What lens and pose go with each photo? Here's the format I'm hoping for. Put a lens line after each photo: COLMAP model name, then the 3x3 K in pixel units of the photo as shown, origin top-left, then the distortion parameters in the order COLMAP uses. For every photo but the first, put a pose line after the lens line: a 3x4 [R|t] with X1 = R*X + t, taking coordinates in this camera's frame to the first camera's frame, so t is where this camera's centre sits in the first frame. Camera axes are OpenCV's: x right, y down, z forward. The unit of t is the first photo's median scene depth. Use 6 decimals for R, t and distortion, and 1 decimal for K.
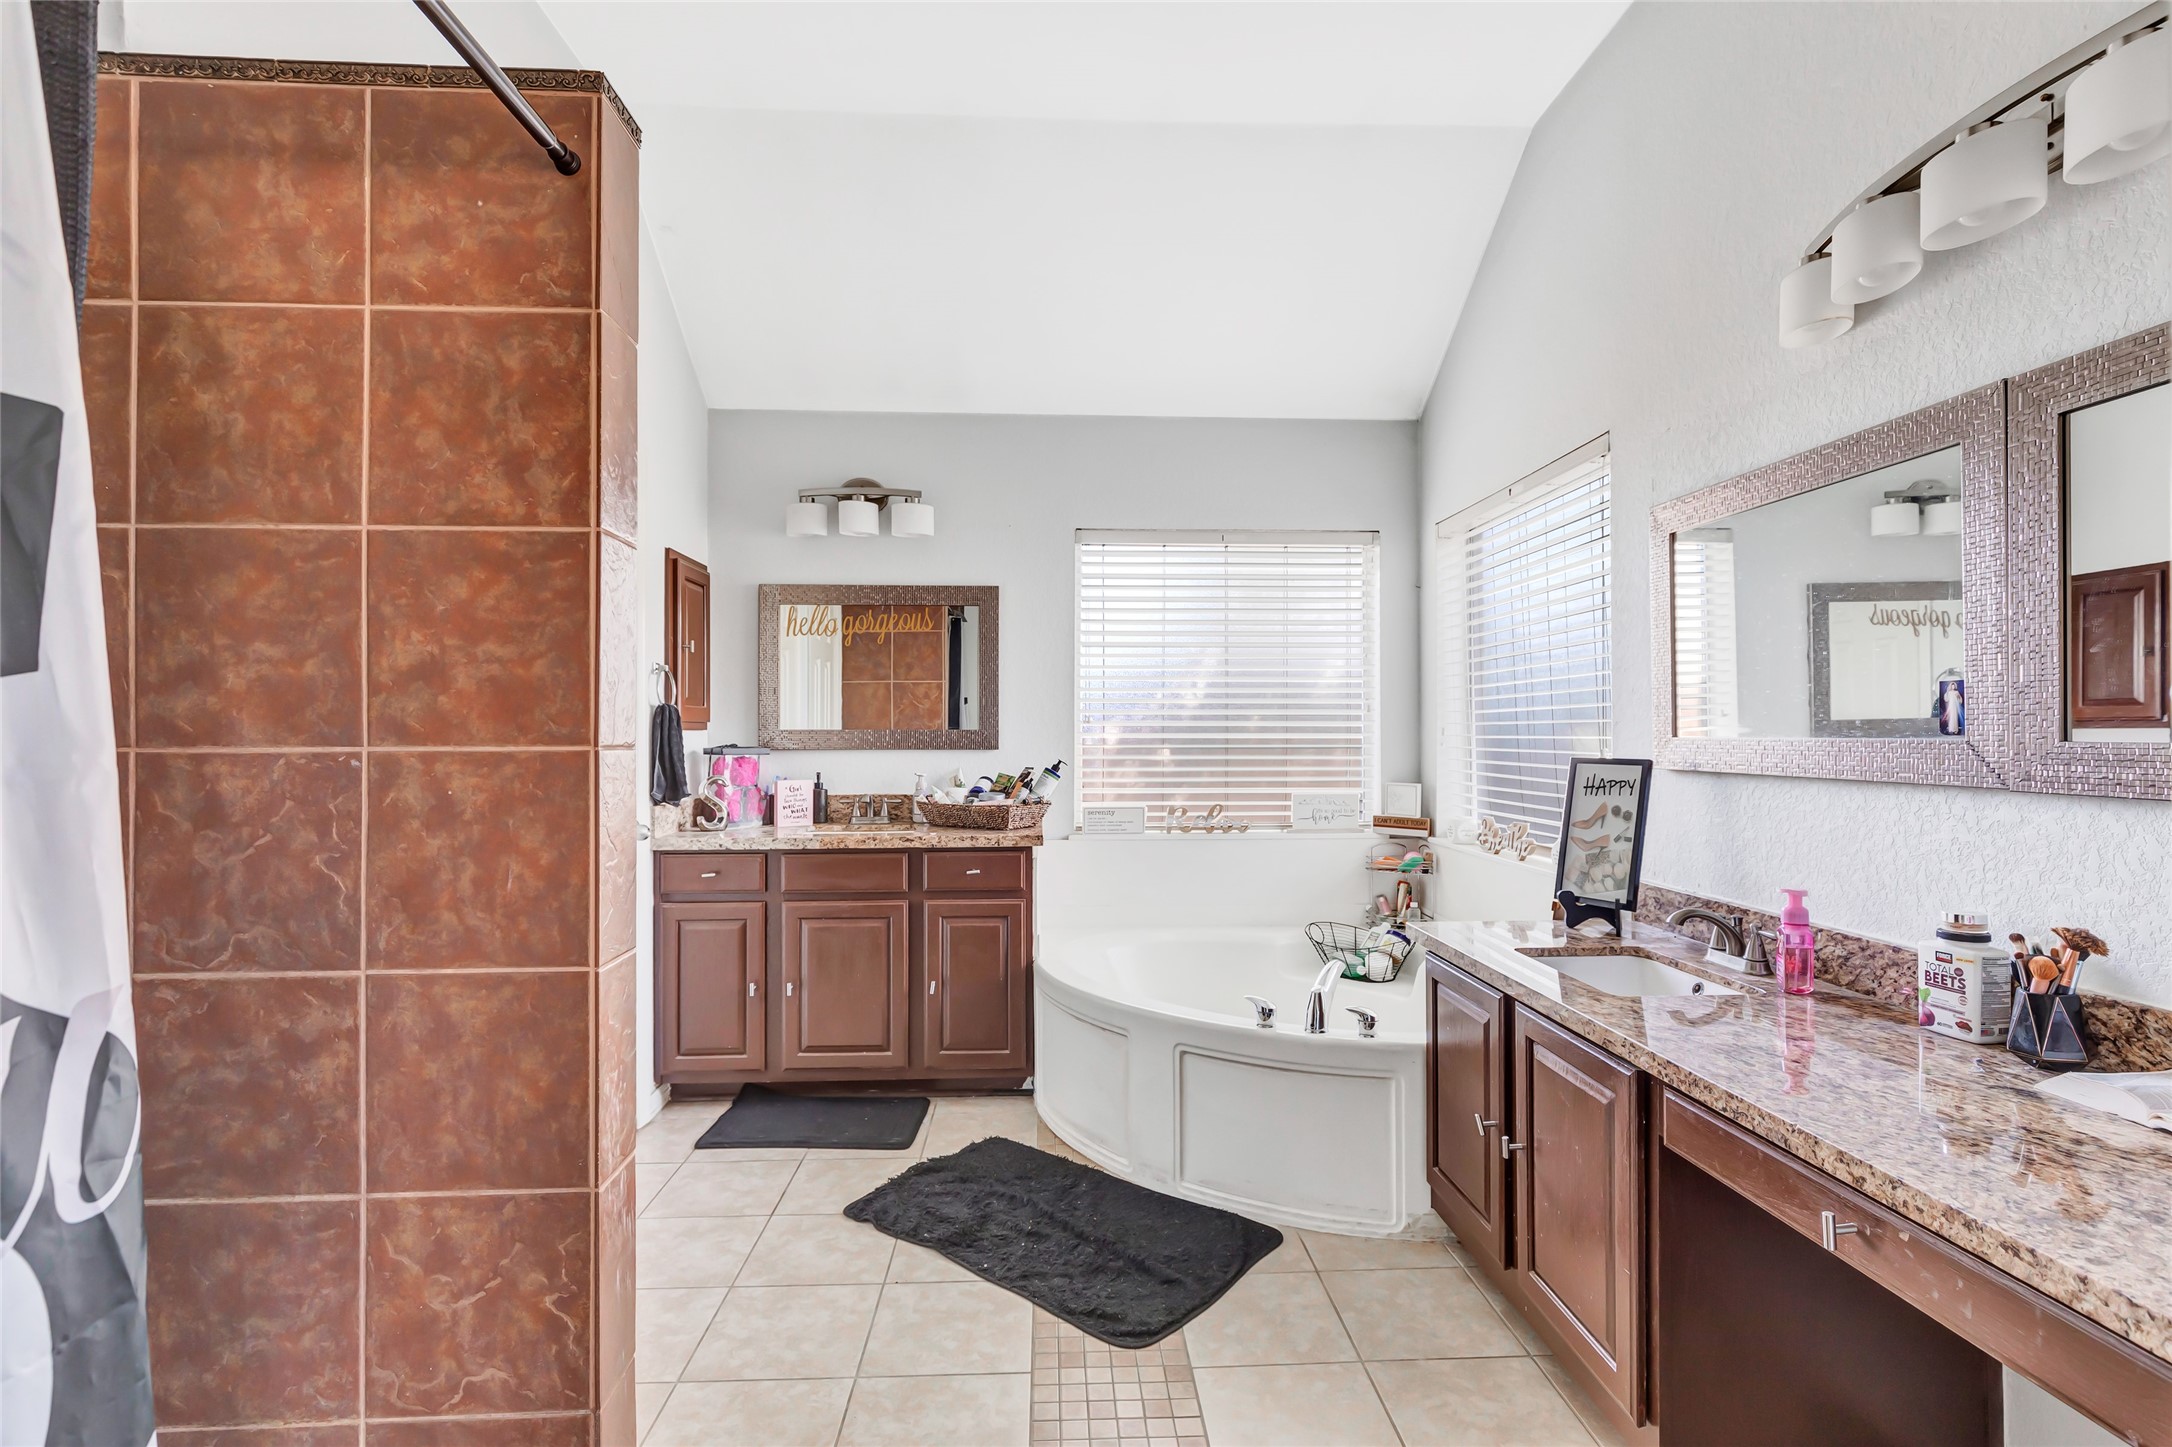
lens RADIAL K [[1006.7, 0, 1087.6], [0, 1006.7, 730.6], [0, 0, 1]] dist [-0.001544, -0.000160]
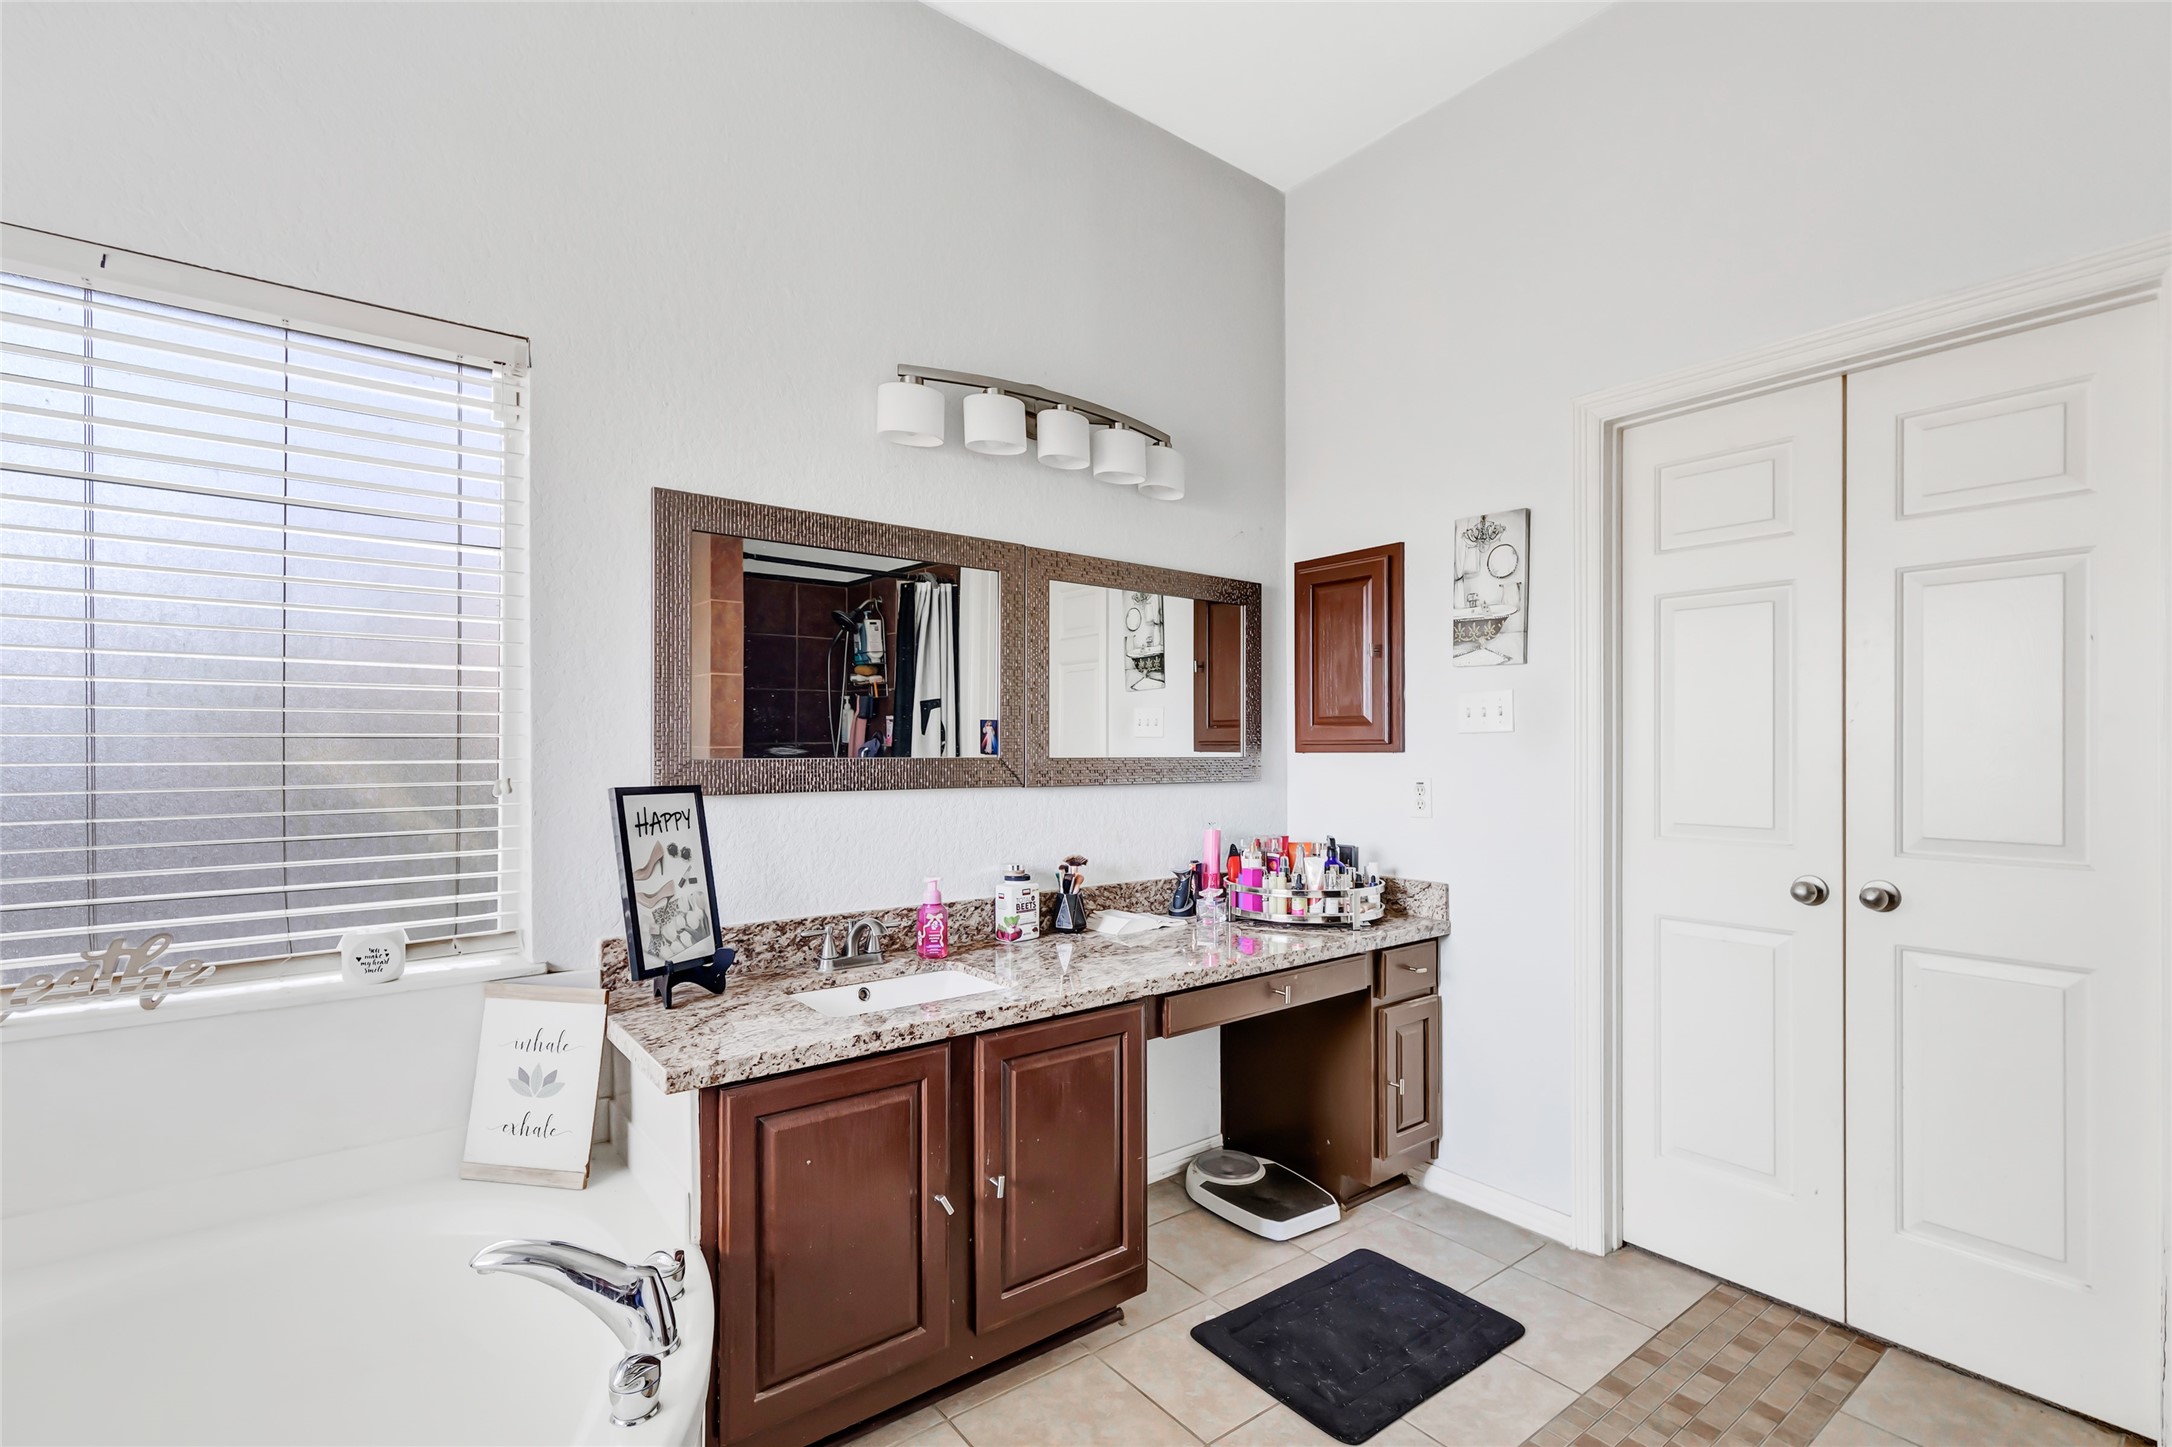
lens RADIAL K [[1003.2, 0, 1084.3], [0, 1003.2, 735.7], [0, 0, 1]] dist [0.002318, 0.001804]
pose [[-0.584630, 0.007334, 0.811267, -0.296919], [-0.004984, 0.999908, -0.012631, -0.003872], [-0.811284, -0.011428, -0.584540, 1.076702]]
